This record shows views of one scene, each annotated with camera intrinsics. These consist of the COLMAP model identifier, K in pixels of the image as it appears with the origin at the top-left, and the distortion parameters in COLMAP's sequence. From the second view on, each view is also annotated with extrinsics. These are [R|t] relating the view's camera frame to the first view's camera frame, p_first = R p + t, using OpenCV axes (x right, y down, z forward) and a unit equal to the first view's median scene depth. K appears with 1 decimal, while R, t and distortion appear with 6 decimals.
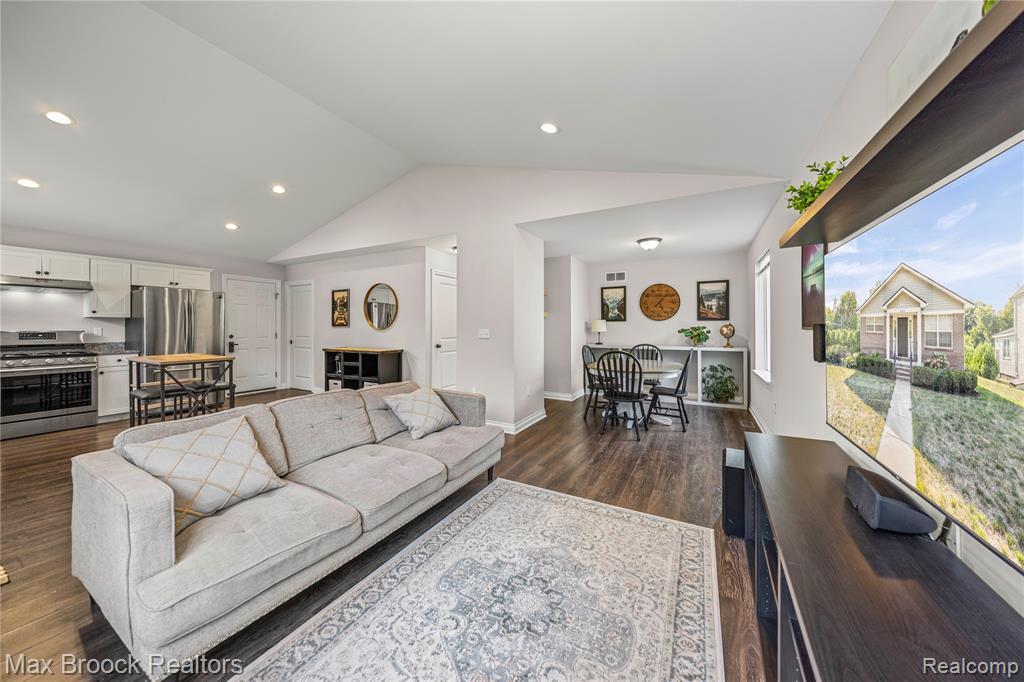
lens RADIAL K [[342.5, 0, 519.3], [0, 342.5, 329.1], [0, 0, 1]] dist [-0.000268, -0.000004]
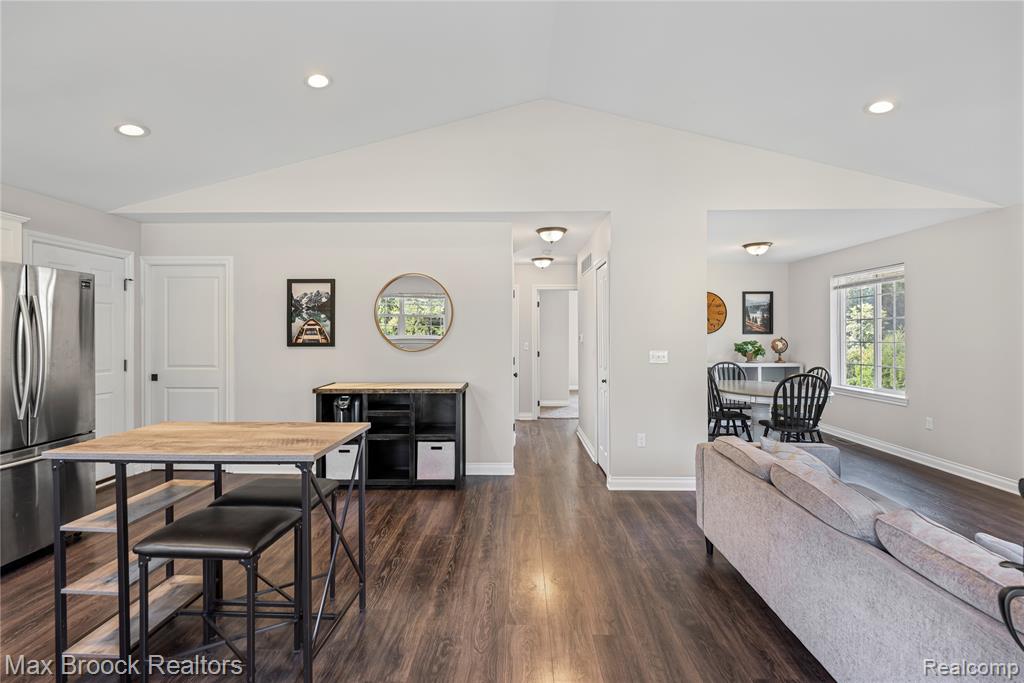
lens RADIAL K [[451.1, 0, 512.0], [0, 451.1, 341.5], [0, 0, 1]] dist [-0.002578, -0.000185]
pose [[0.885982, -0.011518, 0.463576, -0.610143], [0.002885, 0.999809, 0.019327, -0.030273], [-0.463710, -0.015786, 0.885846, 0.218115]]
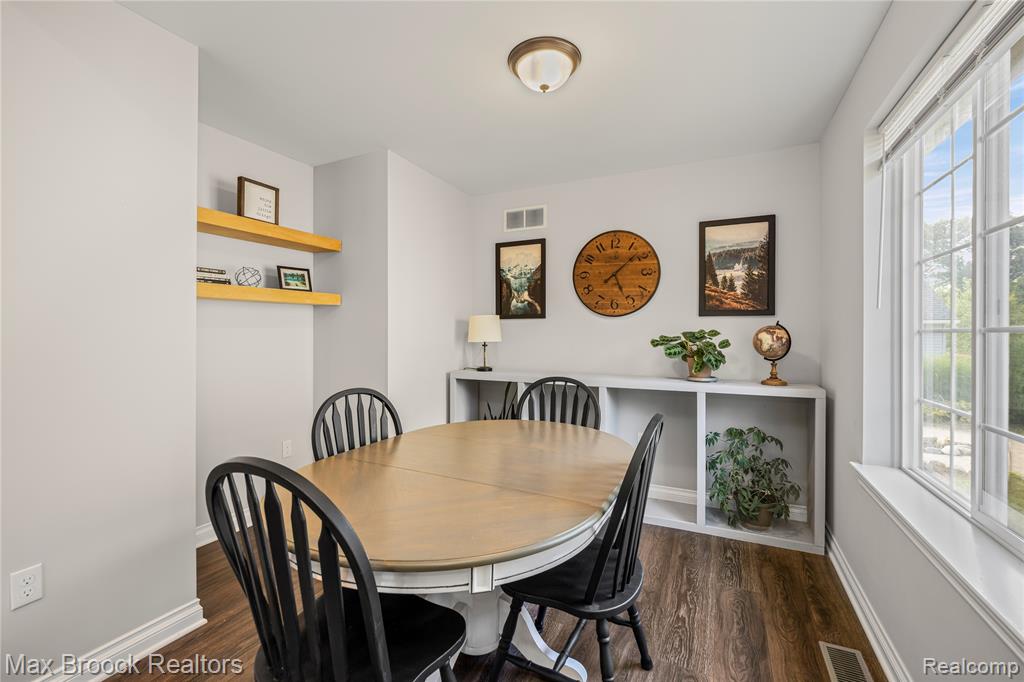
lens RADIAL K [[451.1, 0, 512.0], [0, 451.1, 341.0], [0, 0, 1]] dist [-0.002578, -0.000185]
pose [[0.998486, 0.001819, 0.054971, 0.270666], [-0.002660, 0.999881, 0.015224, -0.002640], [-0.054937, -0.015347, 0.998372, 0.479788]]
